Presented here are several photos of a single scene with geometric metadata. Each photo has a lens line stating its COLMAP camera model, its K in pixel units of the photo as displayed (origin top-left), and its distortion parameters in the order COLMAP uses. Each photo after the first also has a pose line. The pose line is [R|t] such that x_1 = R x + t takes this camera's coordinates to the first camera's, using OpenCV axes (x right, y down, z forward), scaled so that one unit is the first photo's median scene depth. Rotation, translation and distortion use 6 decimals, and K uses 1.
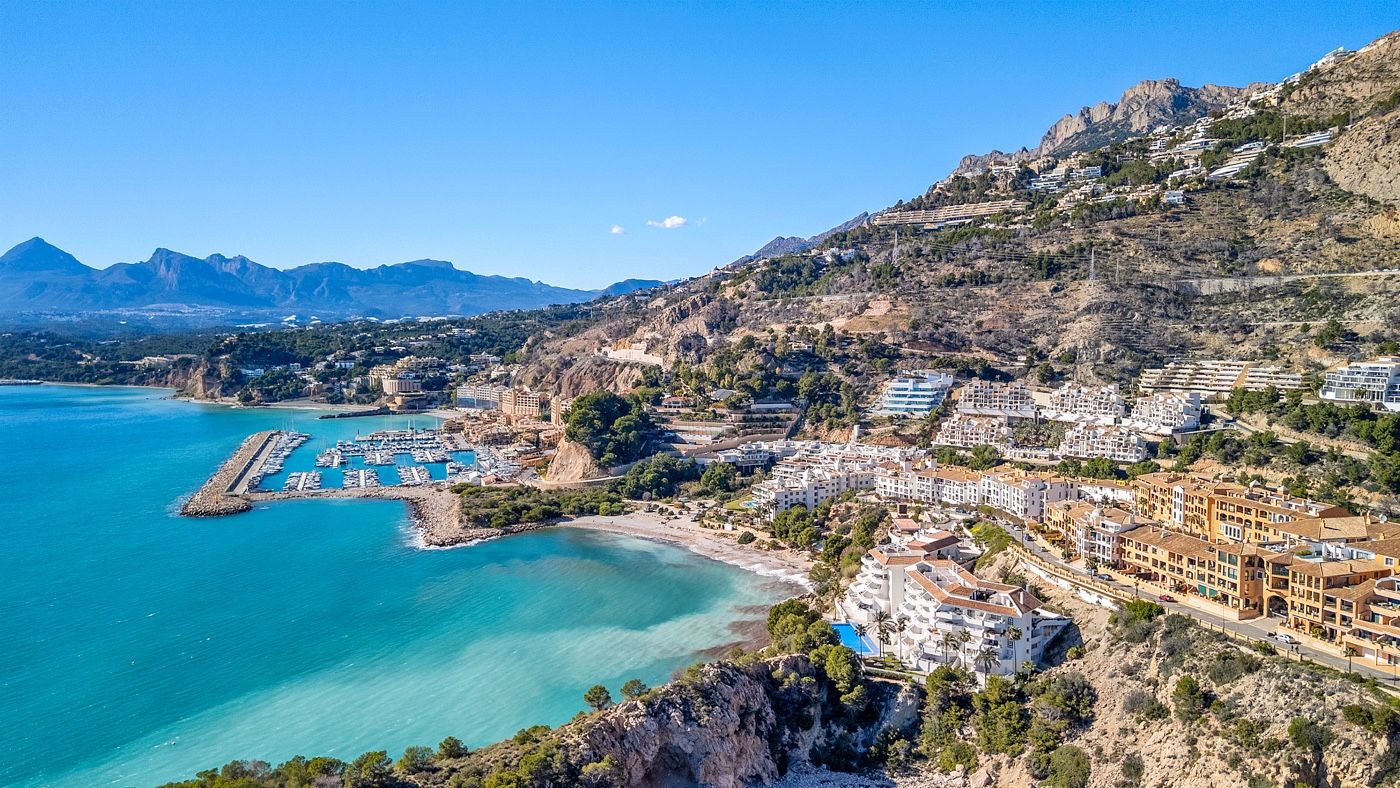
lens RADIAL K [[1030.9, 0, 700.0], [0, 1030.9, 394.0], [0, 0, 1]] dist [0.071757, -0.091545]
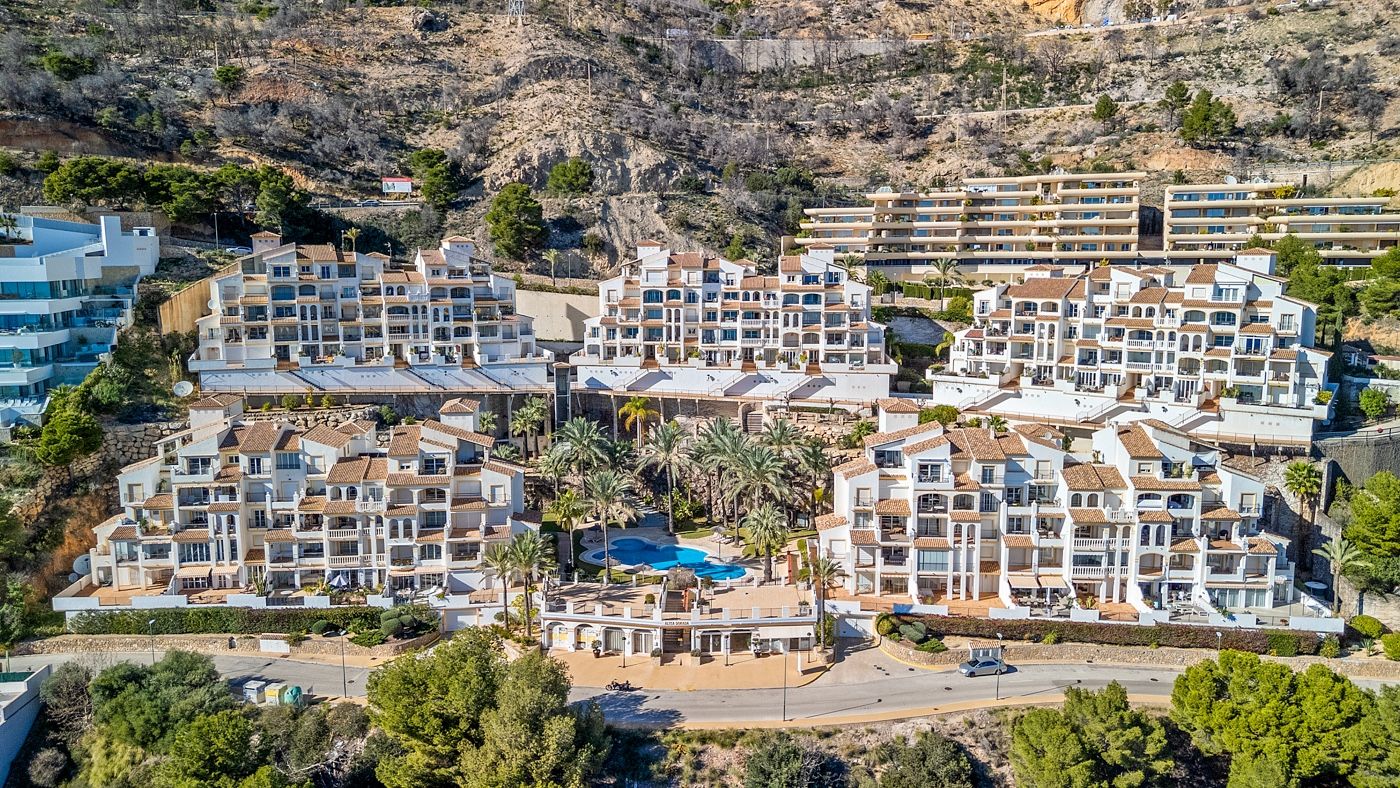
lens RADIAL K [[1030.9, 0, 700.0], [0, 1030.9, 394.0], [0, 0, 1]] dist [0.071757, -0.091545]
pose [[0.744278, -0.089086, 0.661902, 0.181846], [0.042616, 0.995379, 0.086049, 0.004022], [-0.666509, -0.035836, 0.744635, 0.764591]]
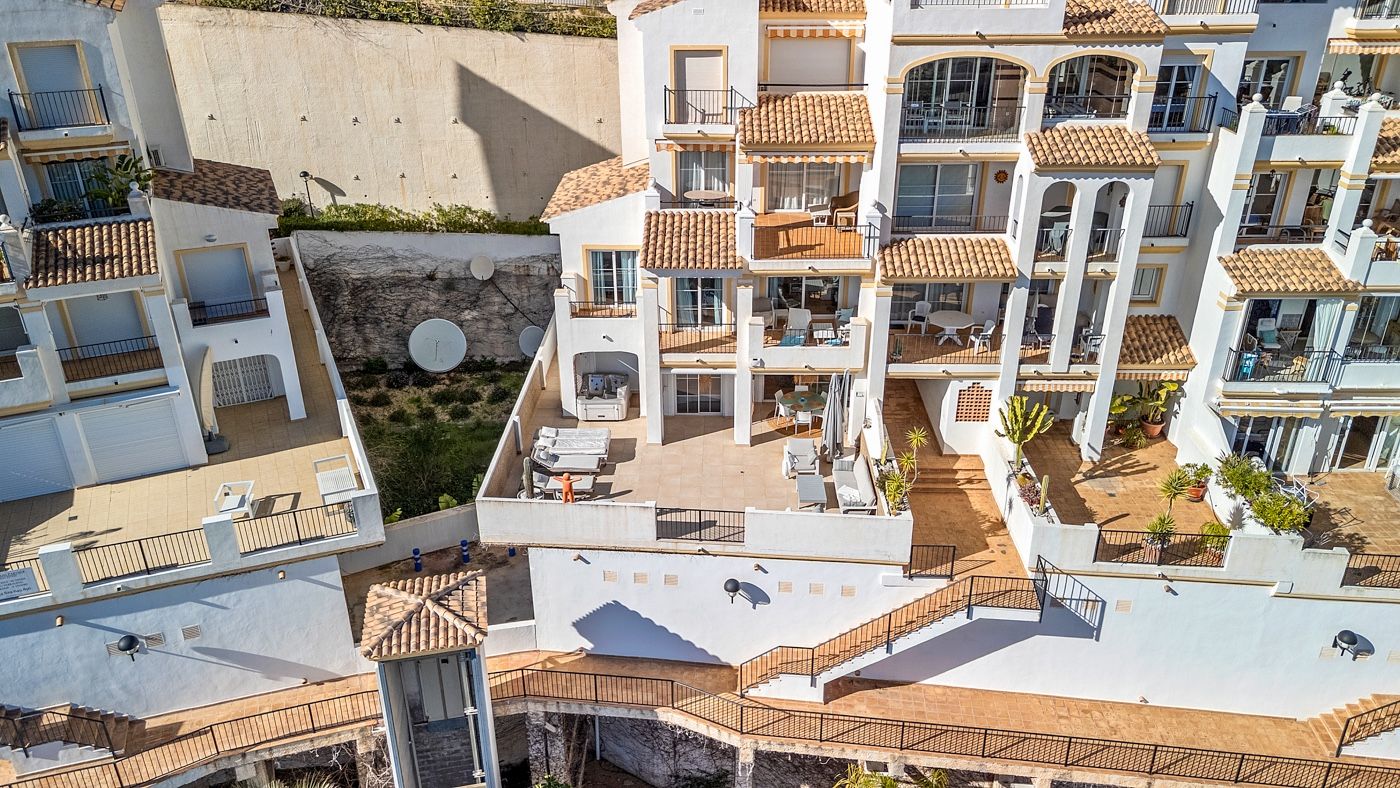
lens RADIAL K [[1030.9, 0, 700.0], [0, 1030.9, 394.0], [0, 0, 1]] dist [0.071757, -0.091545]
pose [[0.716627, -0.301006, 0.629159, 0.296200], [0.047615, 0.921086, 0.386437, -0.003765], [-0.695830, -0.246973, 0.674407, 0.924952]]
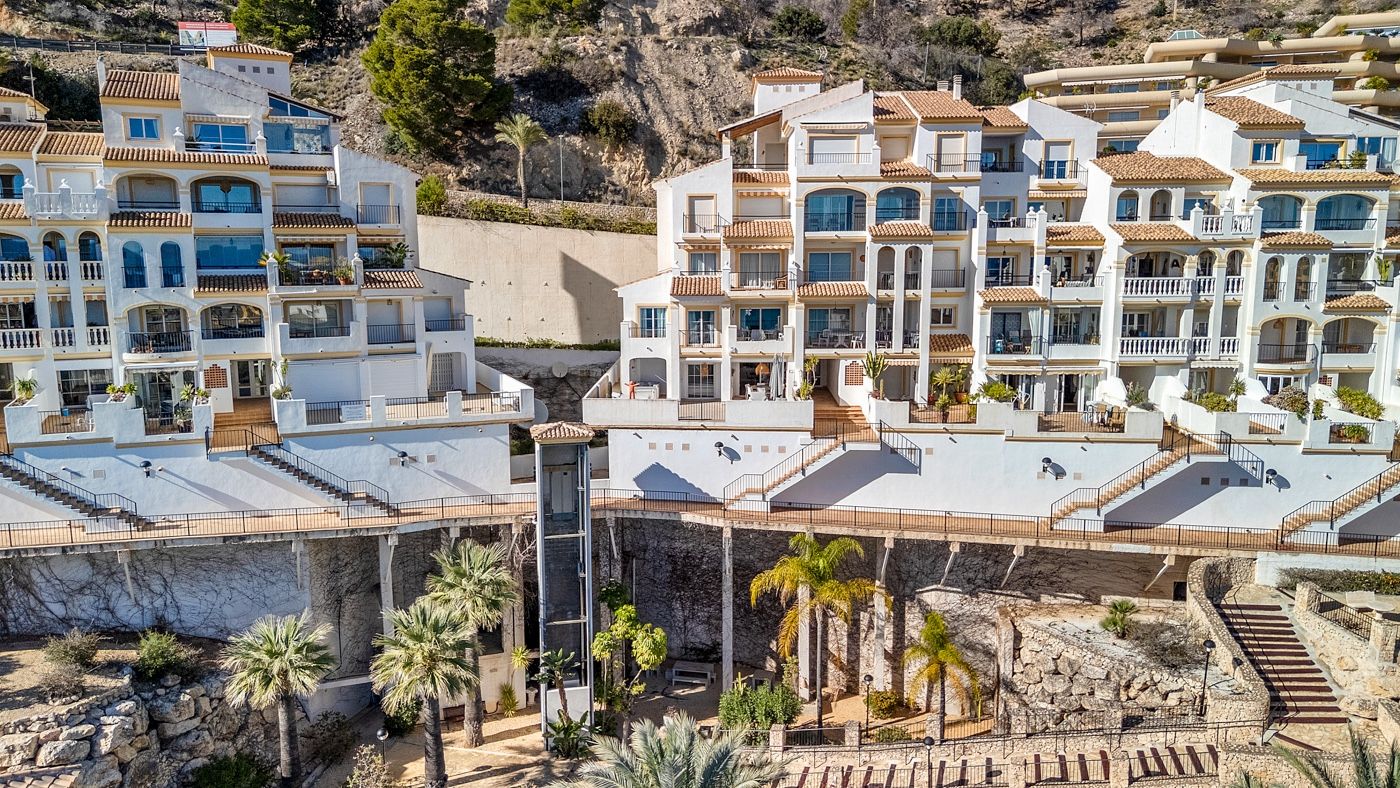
lens RADIAL K [[1030.9, 0, 700.0], [0, 1030.9, 394.0], [0, 0, 1]] dist [0.071757, -0.091545]
pose [[0.718910, -0.098341, 0.688111, 0.269797], [0.047195, 0.994563, 0.092830, 0.007626], [-0.693499, -0.034261, 0.719643, 0.898383]]
